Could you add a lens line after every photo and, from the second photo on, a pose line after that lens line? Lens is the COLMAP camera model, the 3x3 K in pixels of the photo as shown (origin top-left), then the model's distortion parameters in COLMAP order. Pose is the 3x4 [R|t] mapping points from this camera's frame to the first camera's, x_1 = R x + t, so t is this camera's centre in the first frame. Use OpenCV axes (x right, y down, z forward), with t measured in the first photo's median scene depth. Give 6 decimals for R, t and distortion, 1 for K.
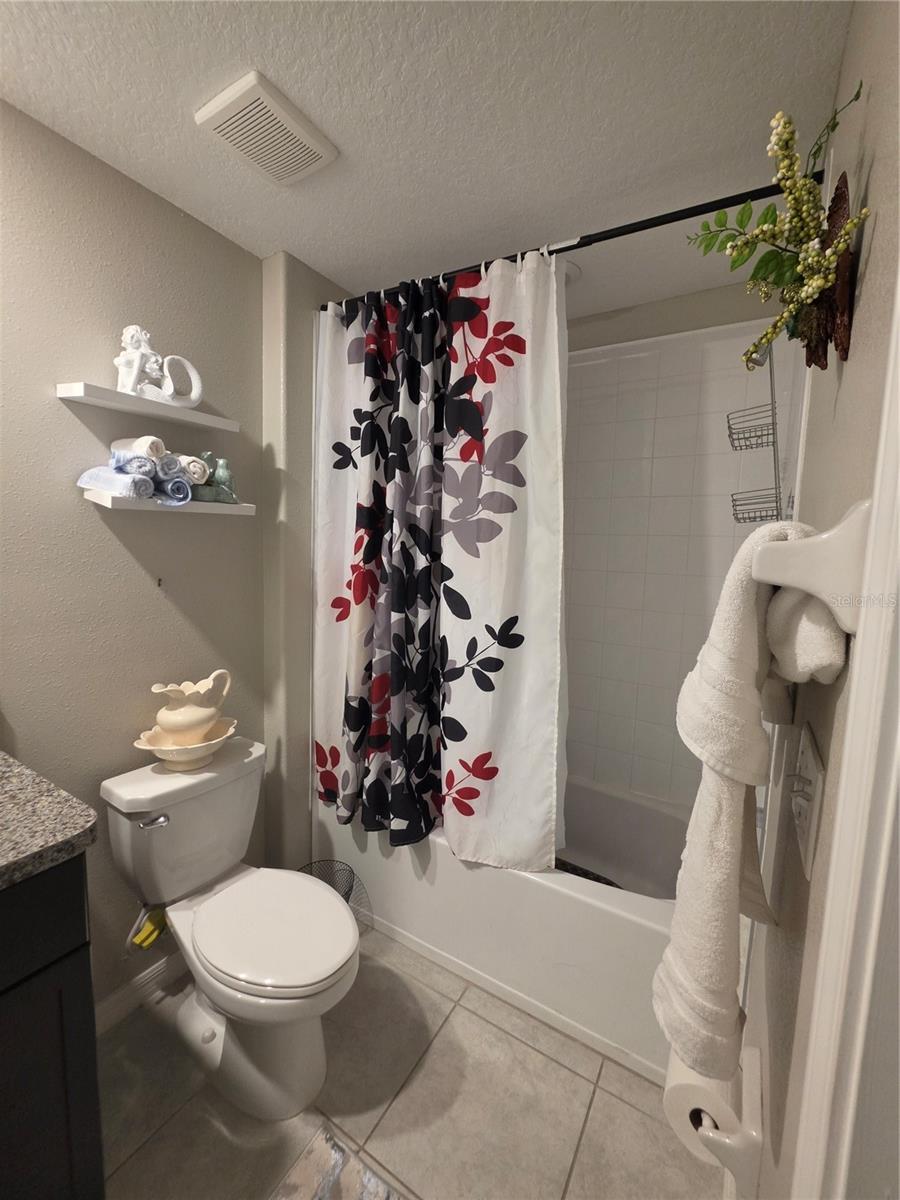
lens RADIAL K [[486.6, 0, 452.5], [0, 486.6, 598.3], [0, 0, 1]] dist [-0.006109, 0.001517]
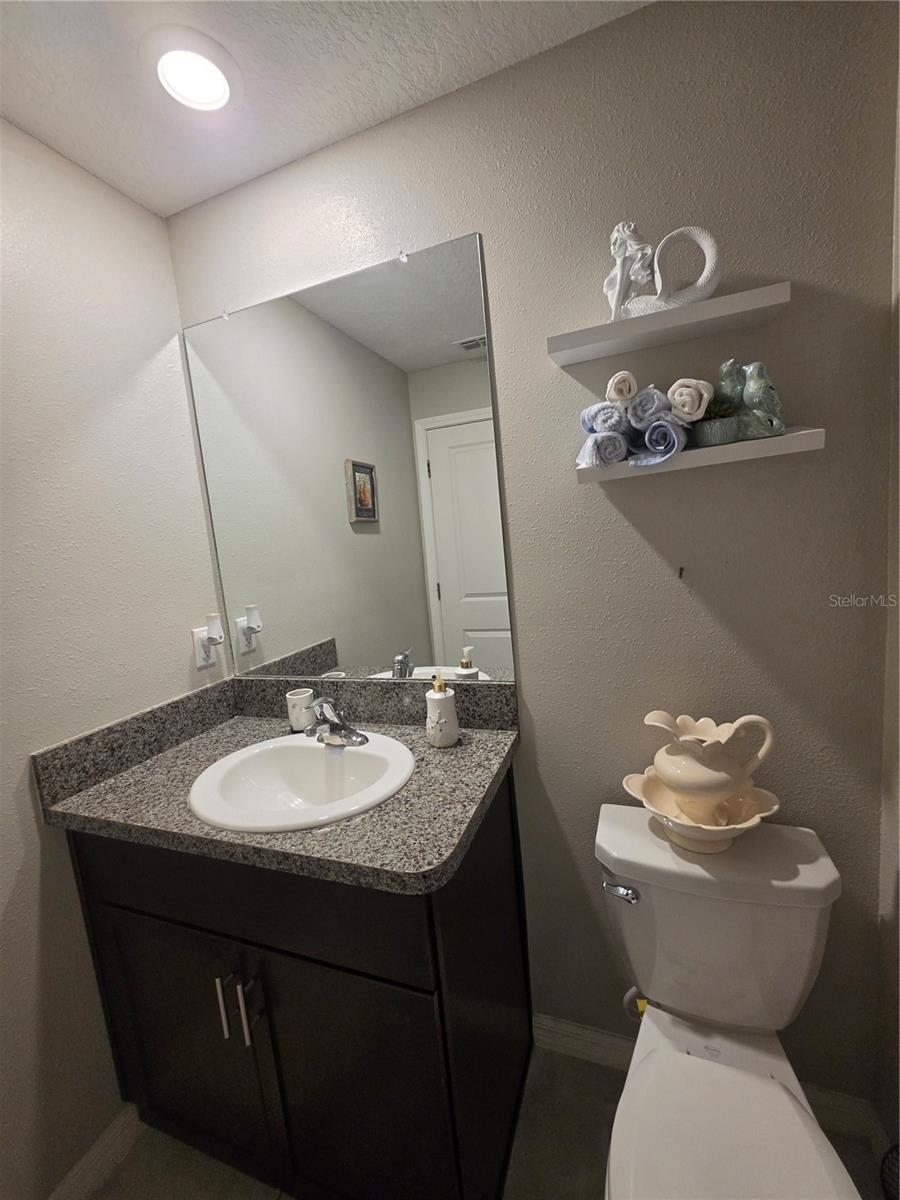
lens RADIAL K [[486.6, 0, 447.6], [0, 486.6, 596.1], [0, 0, 1]] dist [-0.006109, 0.001517]
pose [[0.191120, 0.074916, -0.978704, 0.045641], [-0.006532, 0.997158, 0.075053, -0.054477], [0.981545, -0.007952, 0.191066, 0.565101]]
